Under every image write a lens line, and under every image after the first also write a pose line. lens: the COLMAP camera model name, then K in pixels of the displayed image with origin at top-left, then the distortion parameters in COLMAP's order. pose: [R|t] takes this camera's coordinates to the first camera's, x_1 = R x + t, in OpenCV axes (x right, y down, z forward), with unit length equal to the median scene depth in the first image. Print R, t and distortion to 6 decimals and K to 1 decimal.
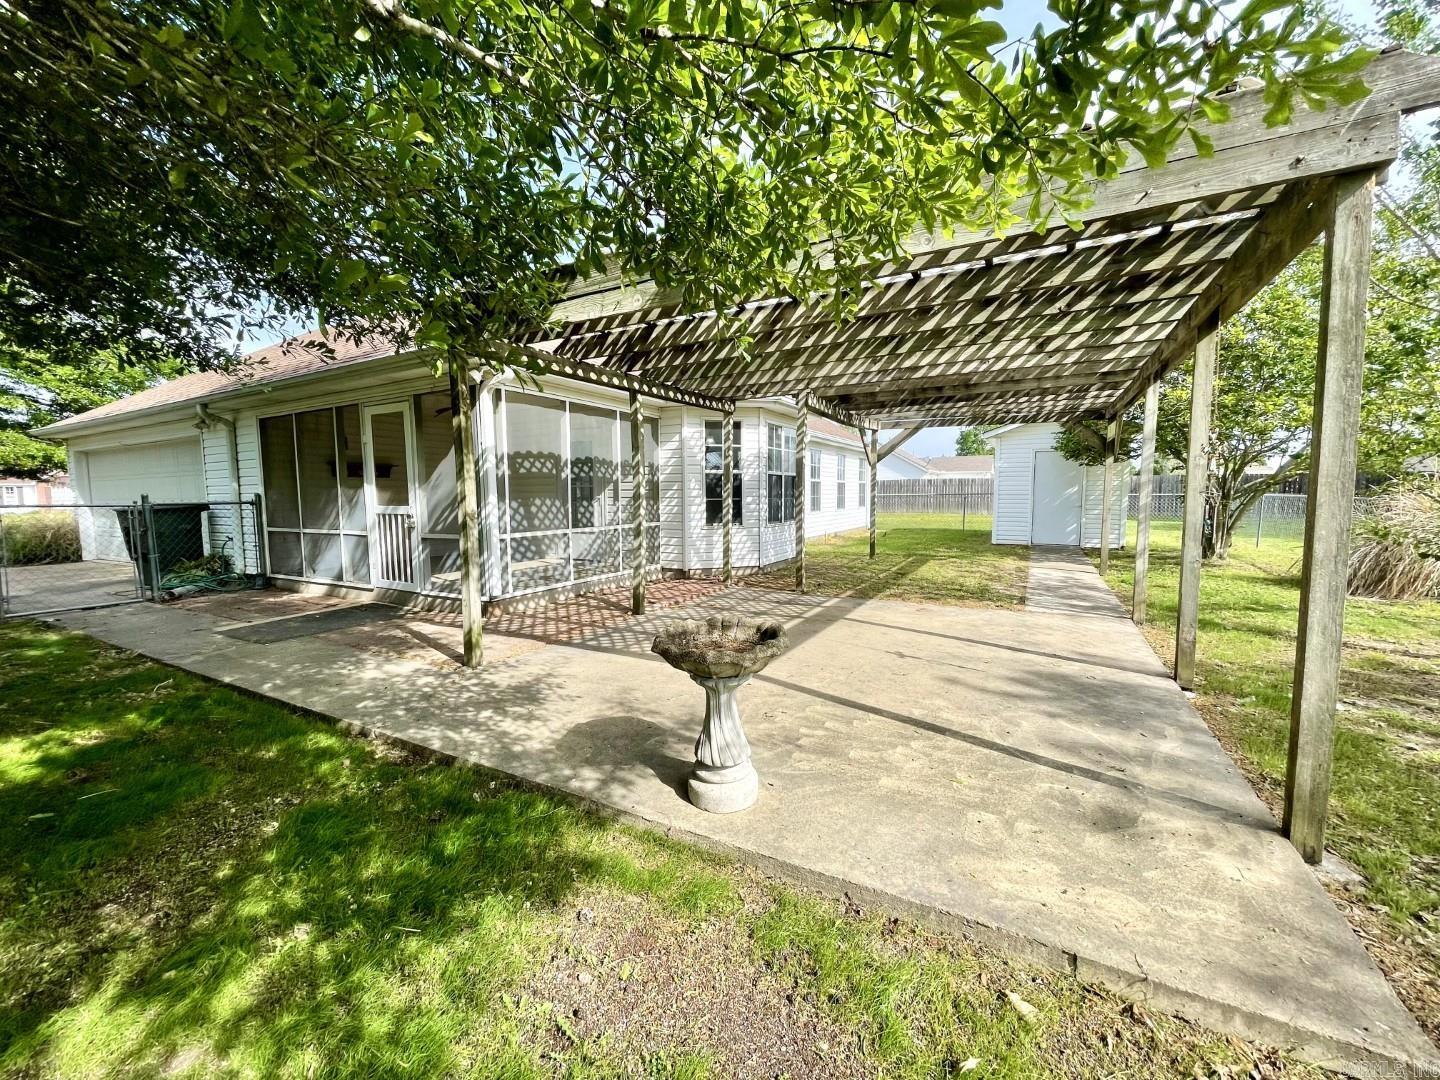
lens RADIAL K [[579.2, 0, 720.0], [0, 579.2, 540.0], [0, 0, 1]] dist [-0.002252, -0.000167]
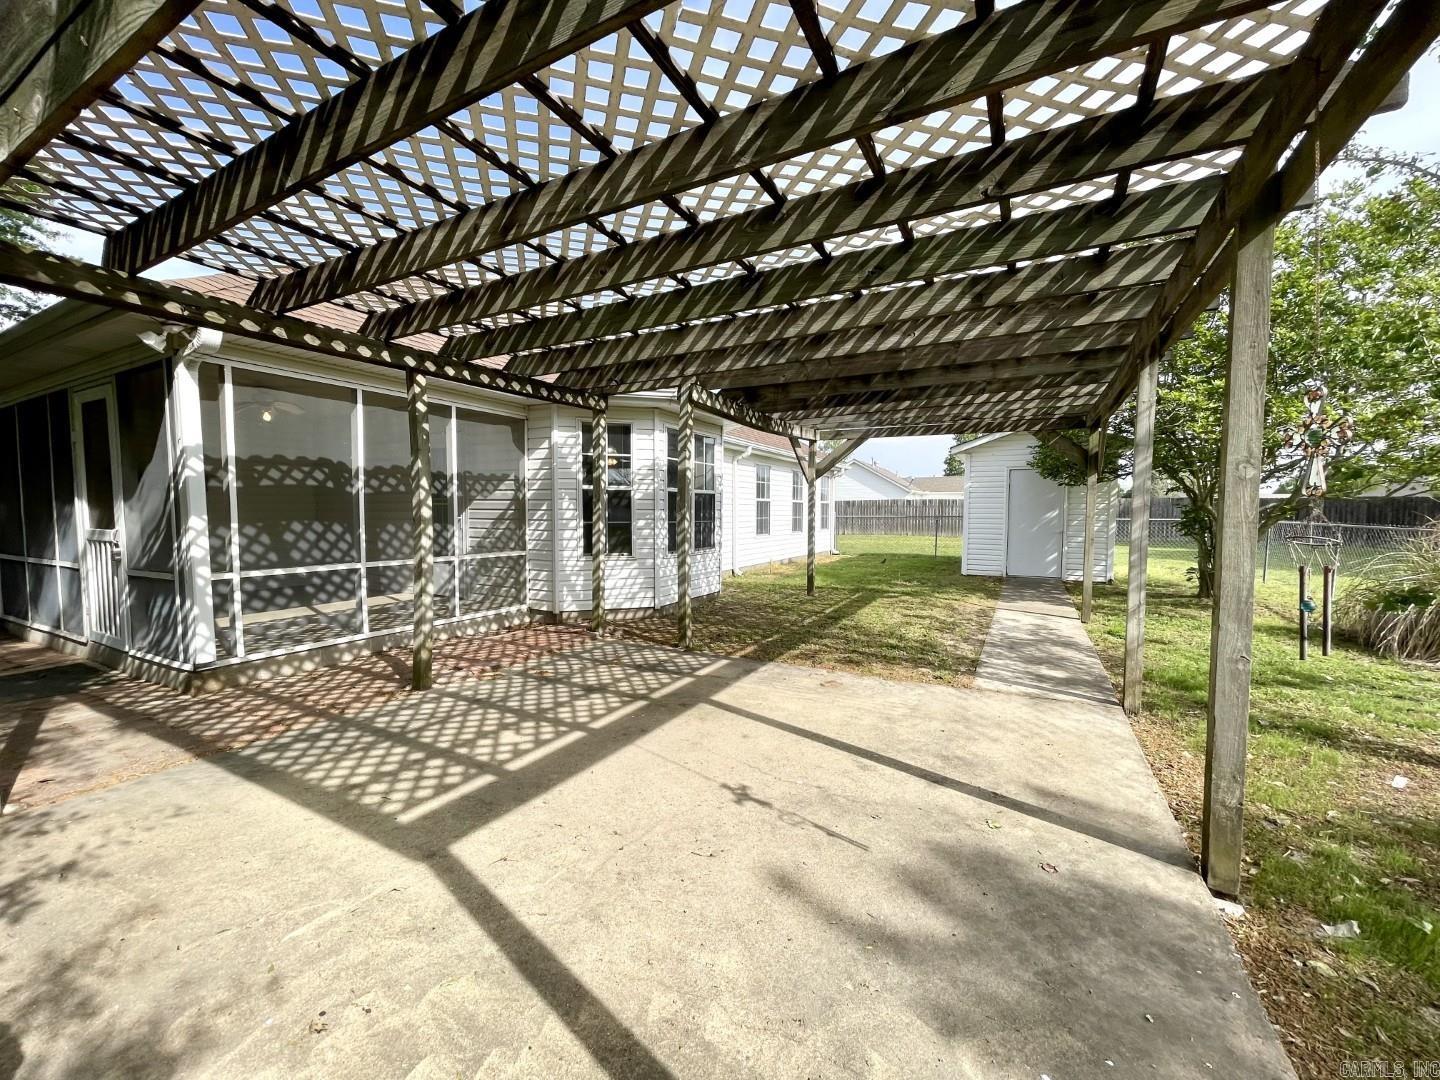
lens RADIAL K [[577.8, 0, 720.6], [0, 577.8, 542.6], [0, 0, 1]] dist [-0.000677, -0.000119]
pose [[0.999879, 0.009366, 0.012410, 0.182042], [-0.009038, 0.999614, -0.026253, -0.029025], [-0.012652, 0.026137, 0.999578, 0.255162]]
